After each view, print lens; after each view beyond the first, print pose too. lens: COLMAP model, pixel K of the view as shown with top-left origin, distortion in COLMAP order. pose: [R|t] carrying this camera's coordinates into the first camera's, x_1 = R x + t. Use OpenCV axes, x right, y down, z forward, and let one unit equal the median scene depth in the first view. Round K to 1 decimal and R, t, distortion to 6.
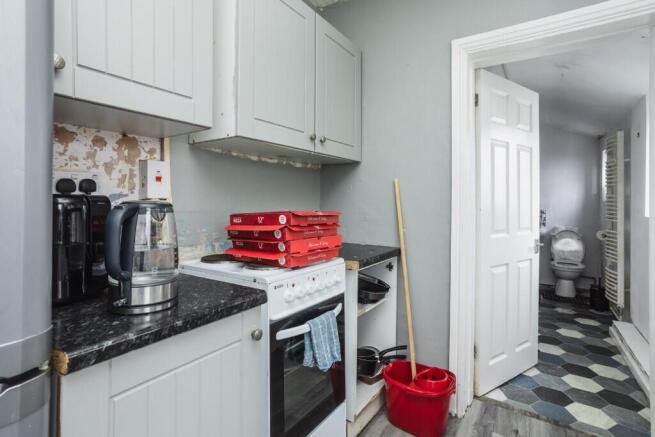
lens RADIAL K [[315.9, 0, 323.0], [0, 315.9, 201.6], [0, 0, 1]] dist [-0.023528, 0.006932]
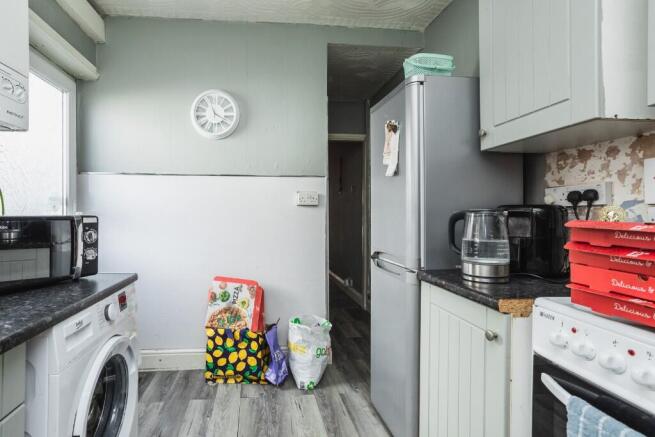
lens RADIAL K [[322.6, 0, 326.7], [0, 322.6, 215.4], [0, 0, 1]] dist [0.002049, 0.000296]
pose [[-0.677091, 0.002976, -0.735893, 0.735961], [0.003882, 0.999992, 0.000473, 0.017794], [0.735889, -0.002537, -0.677097, 1.039499]]
